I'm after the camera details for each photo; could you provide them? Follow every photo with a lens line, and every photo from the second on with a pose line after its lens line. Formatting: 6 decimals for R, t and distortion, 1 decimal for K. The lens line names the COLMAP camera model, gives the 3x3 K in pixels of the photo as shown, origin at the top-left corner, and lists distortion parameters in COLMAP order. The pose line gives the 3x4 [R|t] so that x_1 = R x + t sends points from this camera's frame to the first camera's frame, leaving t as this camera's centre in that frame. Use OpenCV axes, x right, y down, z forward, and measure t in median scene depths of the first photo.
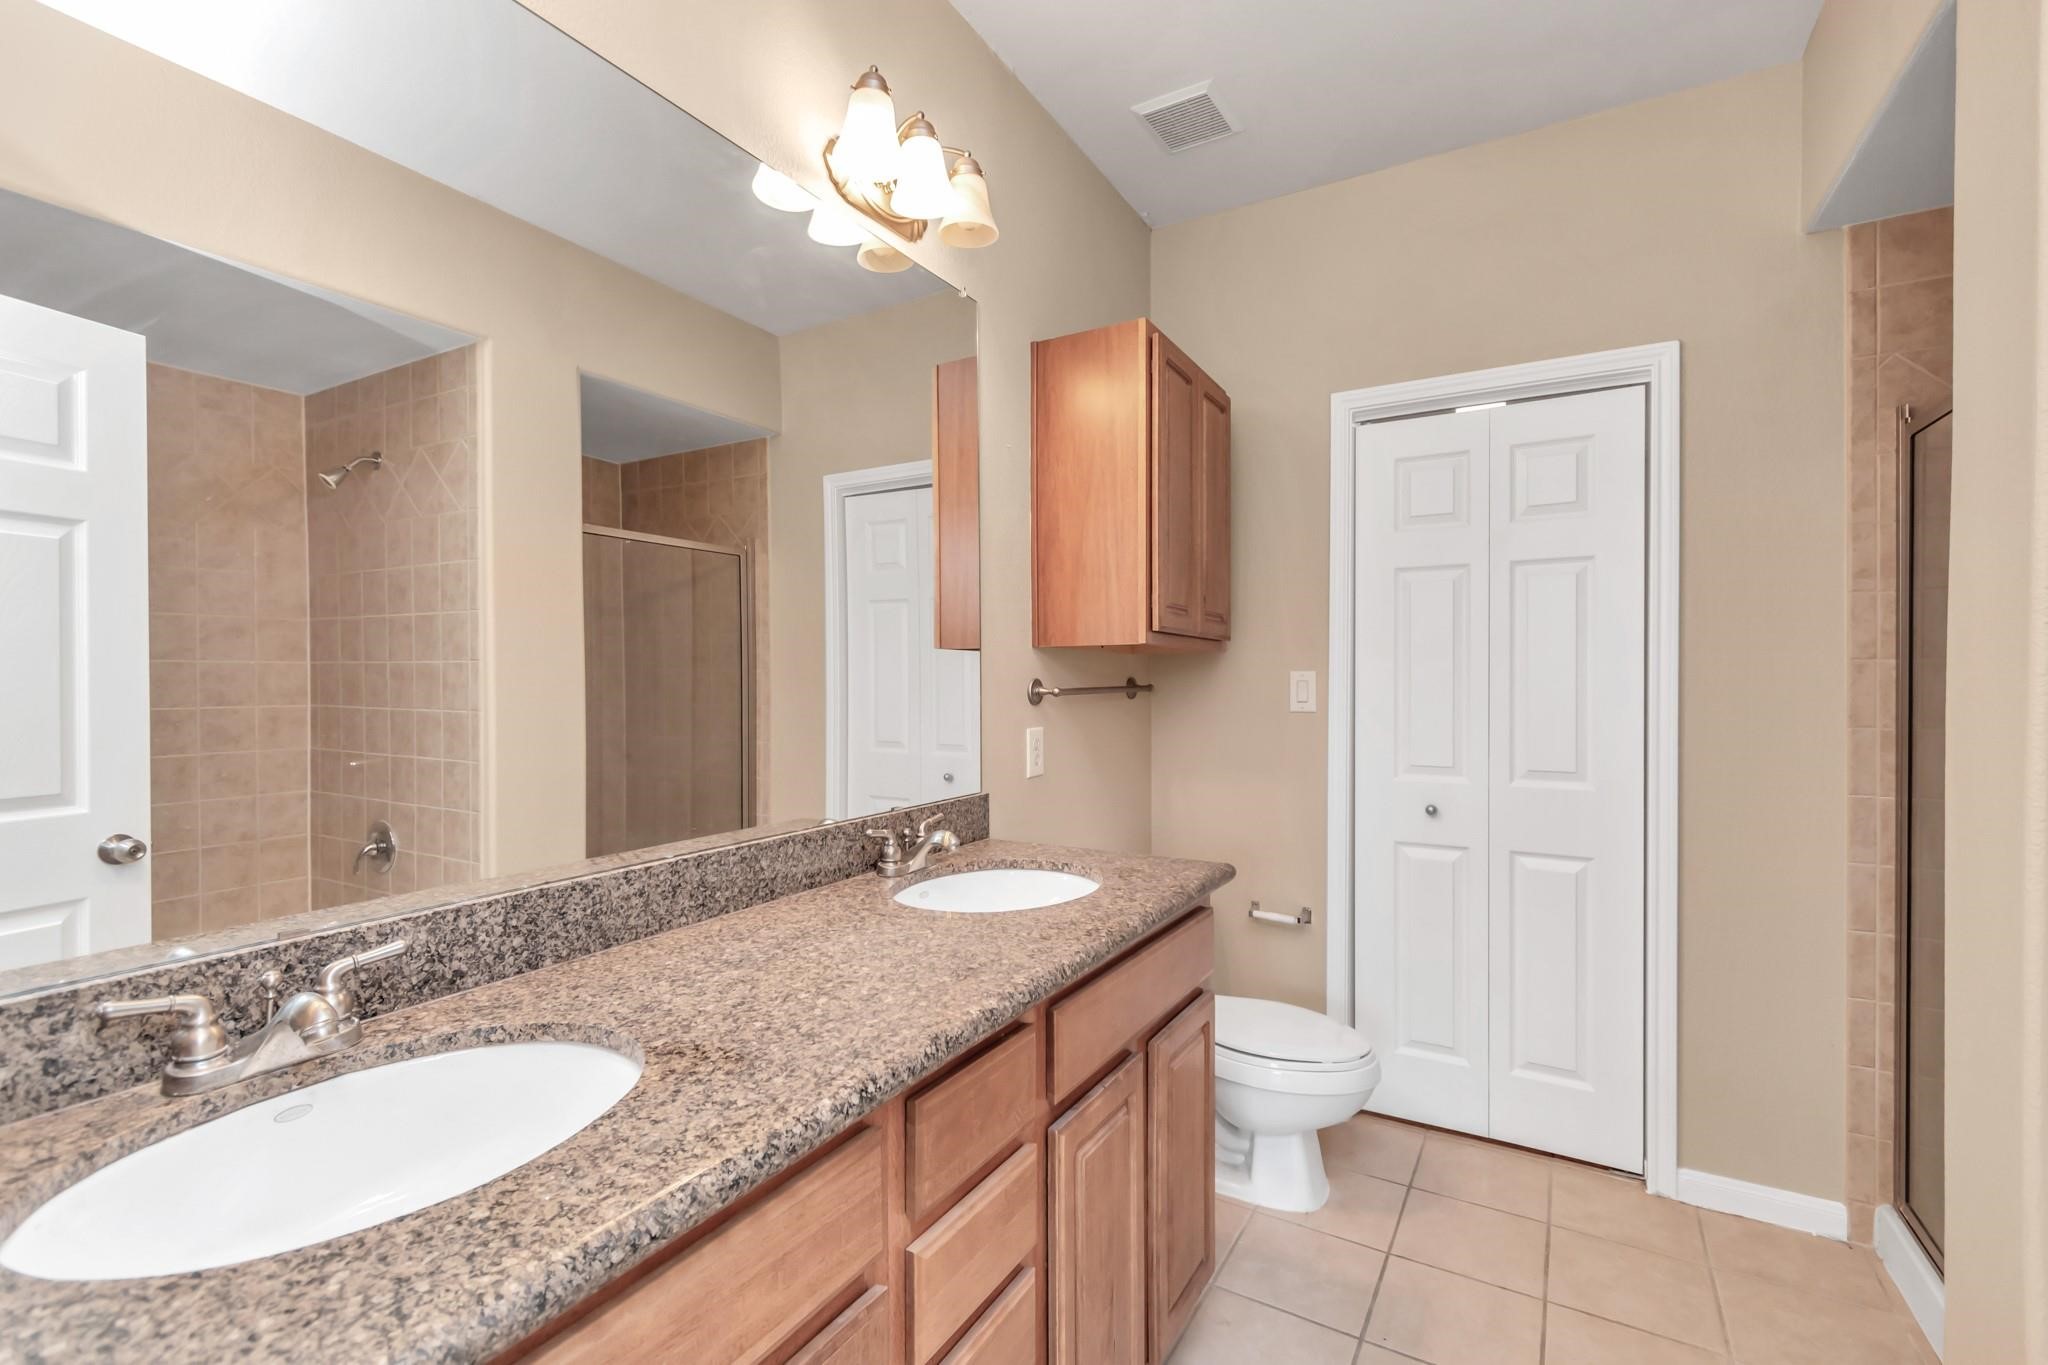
lens RADIAL K [[910.6, 0, 1019.5], [0, 910.6, 687.3], [0, 0, 1]] dist [0.006528, -0.002710]
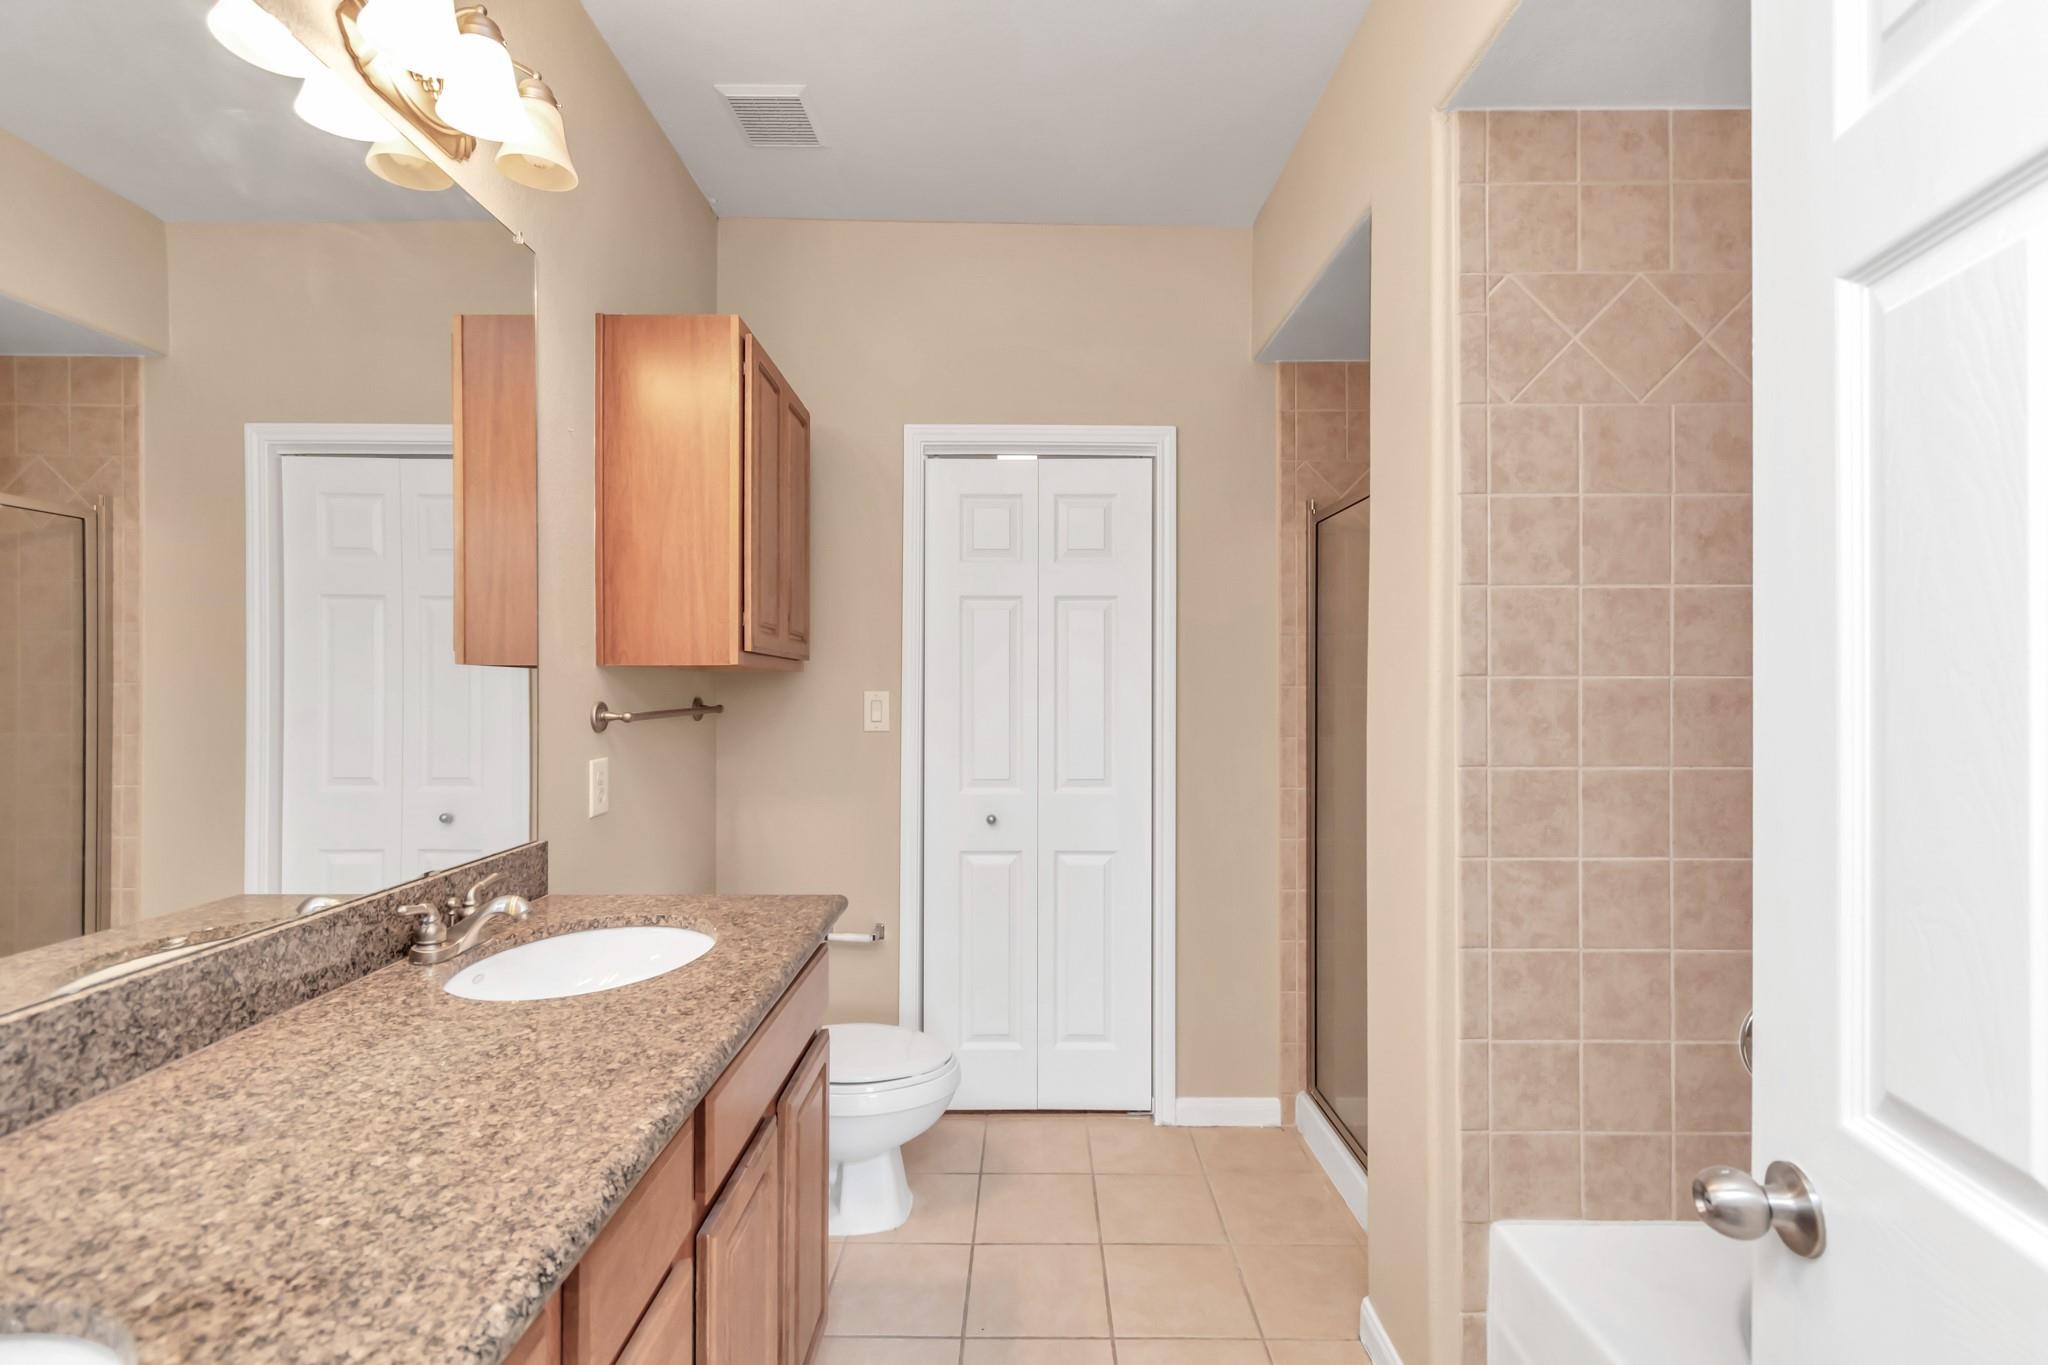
lens RADIAL K [[910.6, 0, 1040.5], [0, 910.6, 686.4], [0, 0, 1]] dist [0.006528, -0.002710]
pose [[0.854974, 0.005316, 0.518644, -0.079153], [0.000438, 0.999940, -0.010971, -0.015436], [-0.518671, 0.009607, 0.854920, 0.046218]]
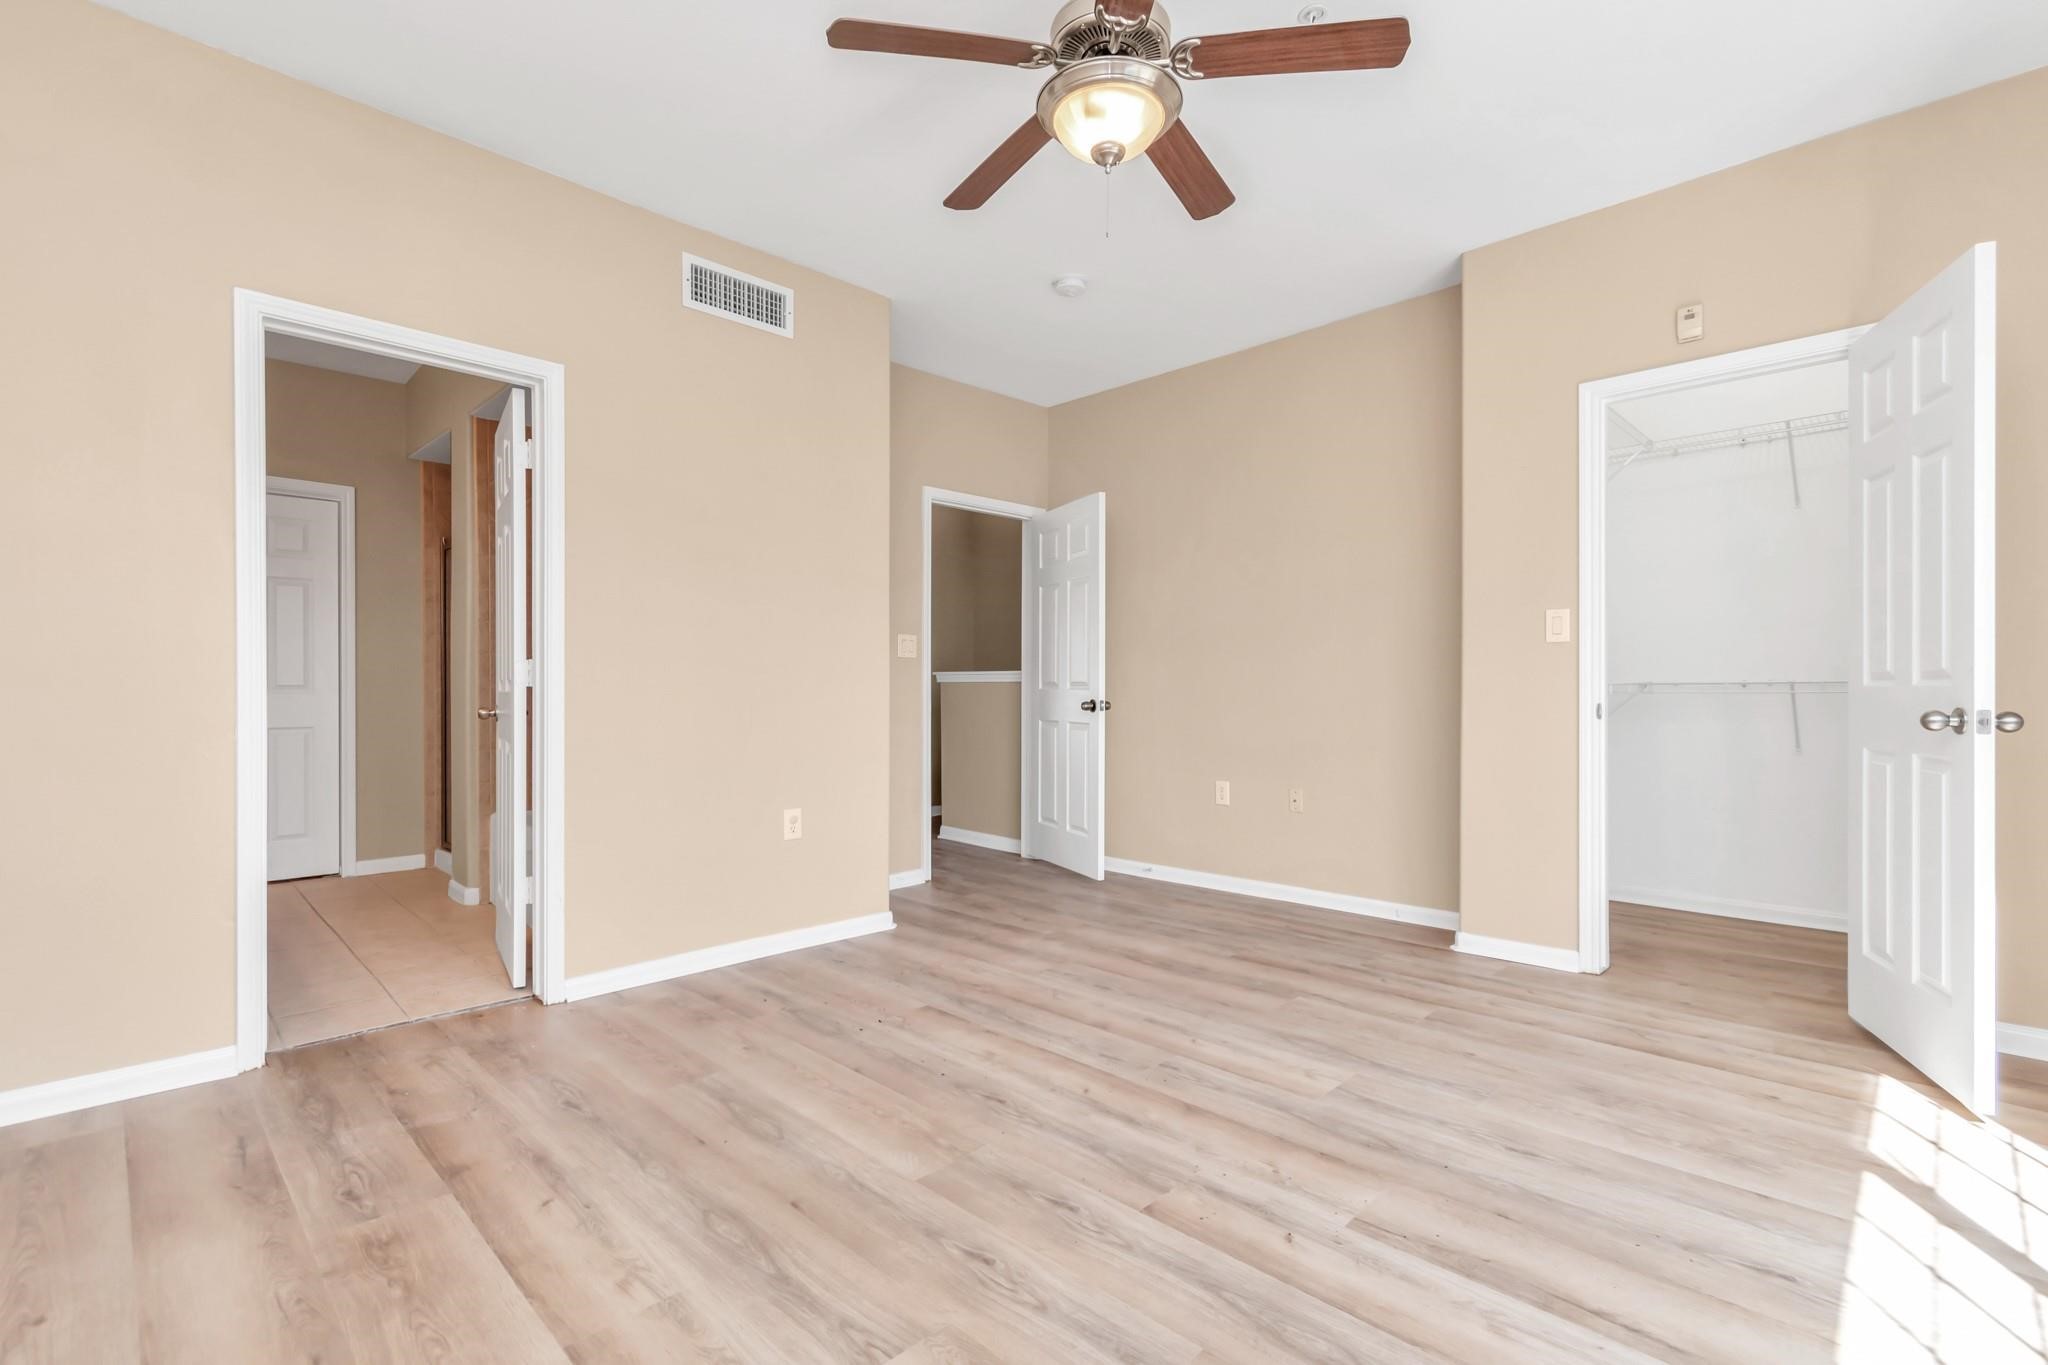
lens RADIAL K [[910.6, 0, 1022.6], [0, 910.6, 689.4], [0, 0, 1]] dist [0.006528, -0.002710]
pose [[0.241417, -0.001975, 0.970419, -1.118424], [0.007569, 0.999971, 0.000152, 0.132438], [-0.970392, 0.007309, 0.241425, -1.188764]]
